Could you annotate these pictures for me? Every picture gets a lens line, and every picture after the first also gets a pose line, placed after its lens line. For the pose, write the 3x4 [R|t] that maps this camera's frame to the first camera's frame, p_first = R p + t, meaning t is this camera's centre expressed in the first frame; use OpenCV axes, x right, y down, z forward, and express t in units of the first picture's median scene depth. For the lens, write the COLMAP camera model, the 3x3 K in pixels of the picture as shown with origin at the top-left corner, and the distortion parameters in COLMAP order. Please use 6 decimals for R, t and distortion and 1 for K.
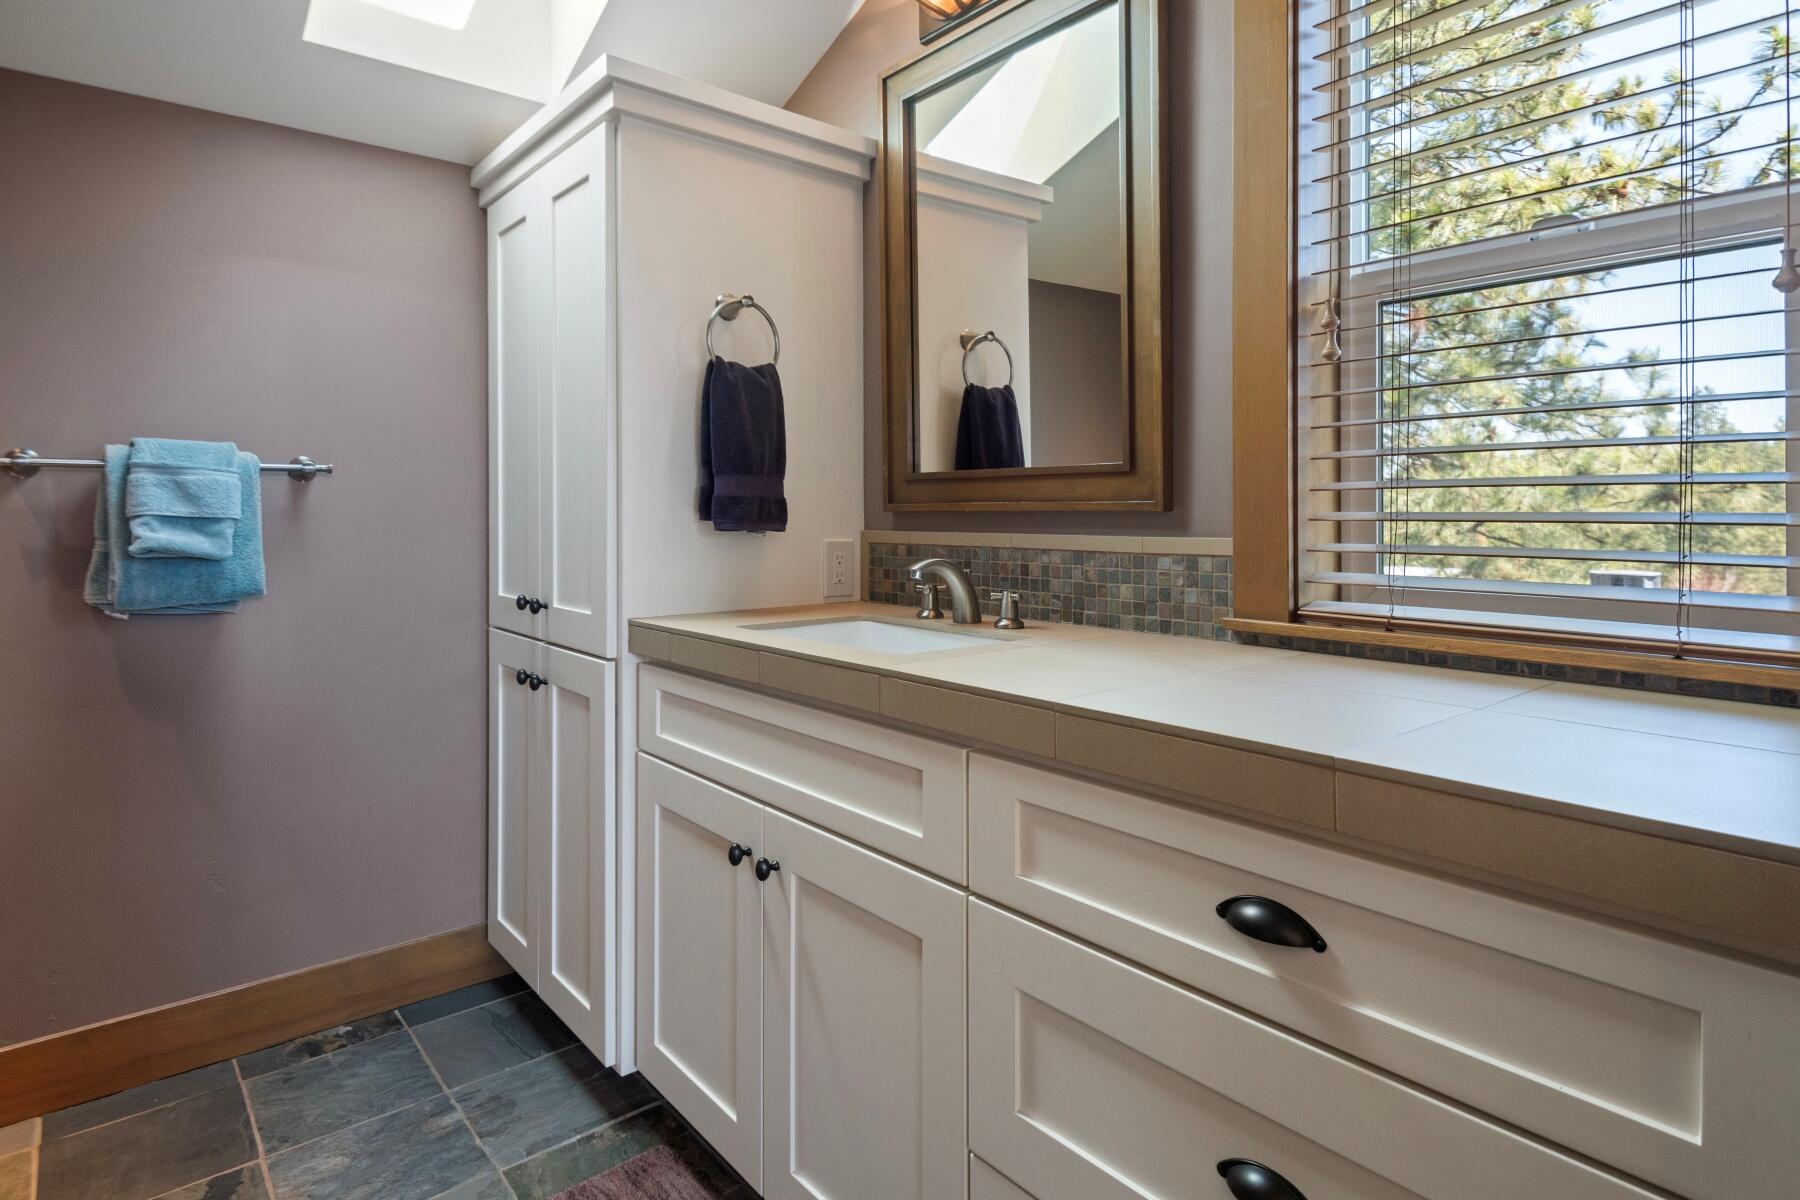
lens RADIAL K [[965.2, 0, 900.0], [0, 965.2, 600.0], [0, 0, 1]] dist [0.001450, 0.000085]
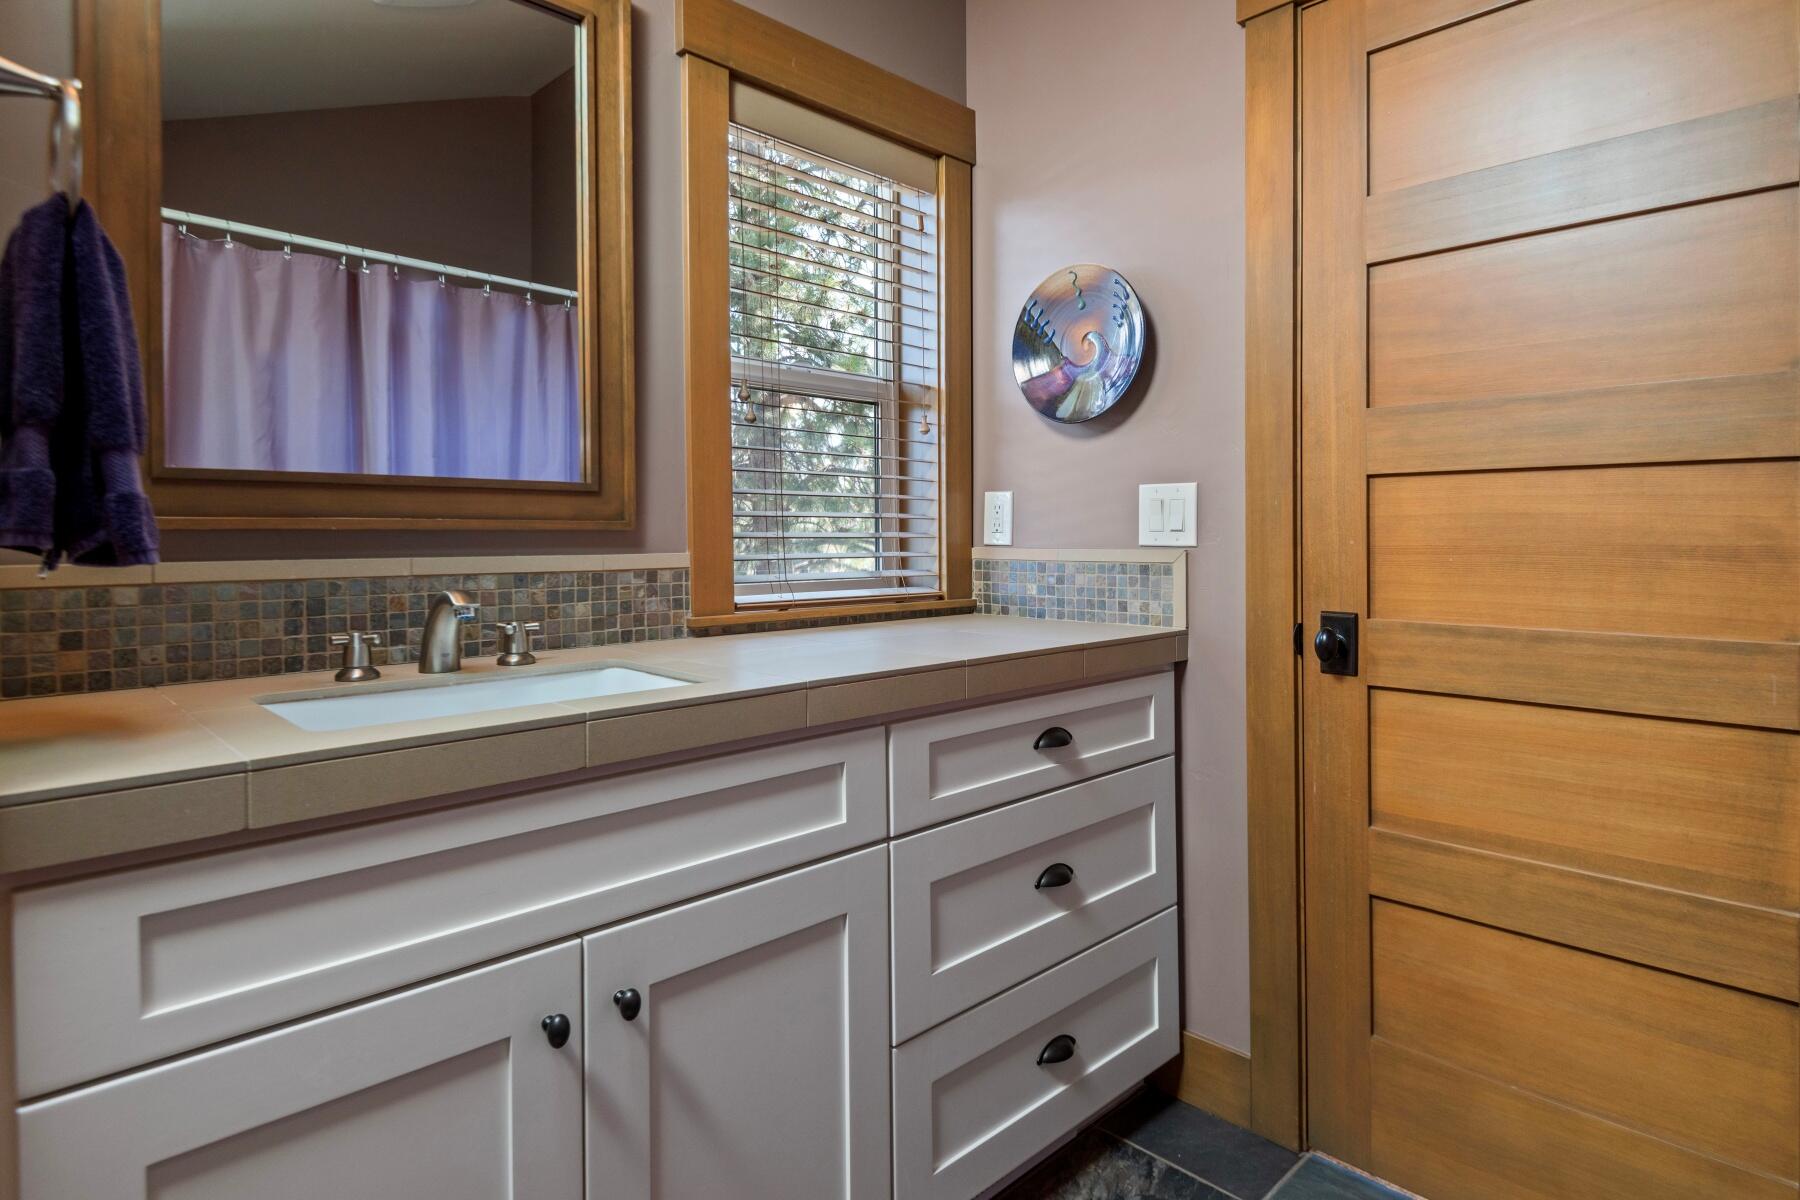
lens RADIAL K [[965.2, 0, 900.0], [0, 965.2, 600.0], [0, 0, 1]] dist [0.001450, 0.000085]
pose [[-0.076622, -0.073816, 0.994324, -0.845877], [0.087214, 0.992937, 0.080433, -0.075024], [-0.993239, 0.092882, -0.069643, 0.777306]]
